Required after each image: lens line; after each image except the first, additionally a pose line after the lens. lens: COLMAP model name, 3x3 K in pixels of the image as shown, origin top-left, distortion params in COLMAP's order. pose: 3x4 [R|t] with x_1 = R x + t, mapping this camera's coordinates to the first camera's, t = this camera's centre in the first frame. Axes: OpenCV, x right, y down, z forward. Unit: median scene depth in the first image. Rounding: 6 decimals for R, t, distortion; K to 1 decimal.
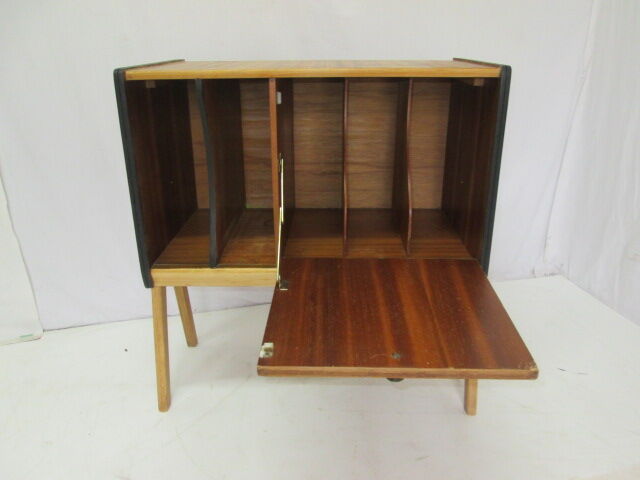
lens RADIAL K [[525.4, 0, 320.0], [0, 525.4, 240.0], [0, 0, 1]] dist [-0.045471, 0.008448]
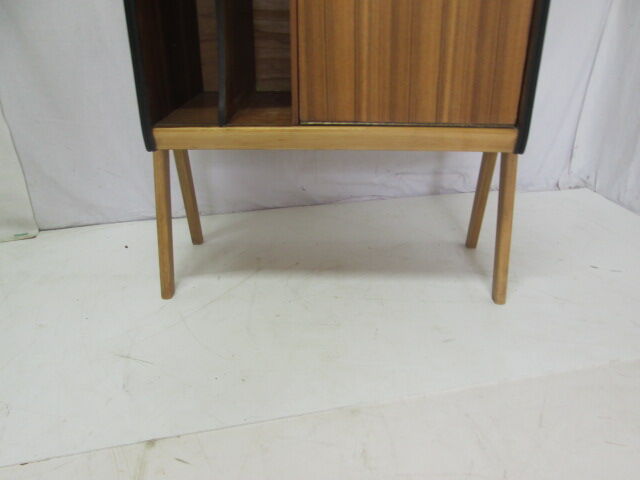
lens RADIAL K [[525.4, 0, 320.0], [0, 525.4, 240.0], [0, 0, 1]] dist [-0.045471, 0.008448]
pose [[0.999929, 0.011614, -0.002541, -0.026351], [-0.011422, 0.997766, 0.065828, 0.156341], [0.003300, -0.065794, 0.997828, 0.077129]]
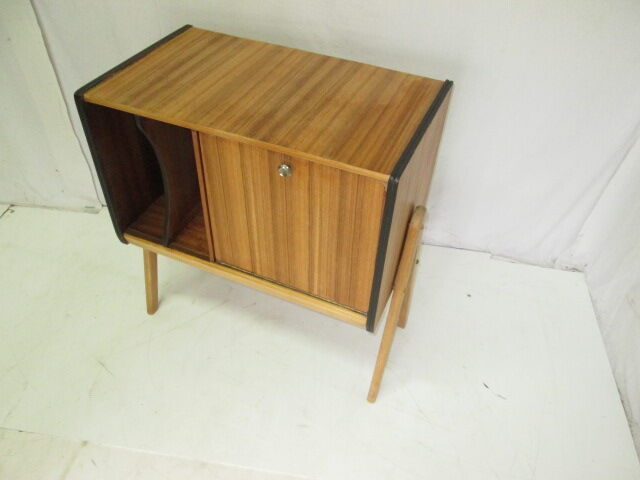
lens RADIAL K [[535.6, 0, 320.0], [0, 535.6, 240.0], [0, 0, 1]] dist [-0.029353, 0.003091]
pose [[0.928026, 0.279536, -0.246225, 0.361703], [-0.168221, 0.904225, 0.392528, -0.426096], [0.332369, -0.322856, 0.886169, 0.014754]]
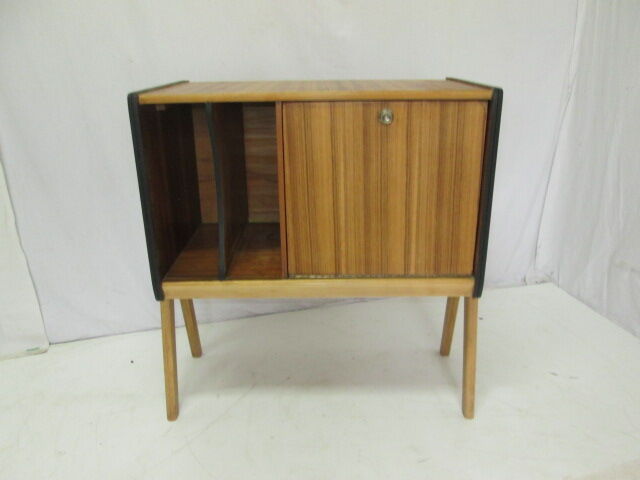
lens RADIAL K [[525.4, 0, 320.0], [0, 525.4, 240.0], [0, 0, 1]] dist [-0.045471, 0.008448]
pose [[0.999757, -0.011900, 0.018564, -0.022297], [0.012250, 0.999748, -0.018826, -0.004986], [-0.018335, 0.019048, 0.999650, -0.042404]]
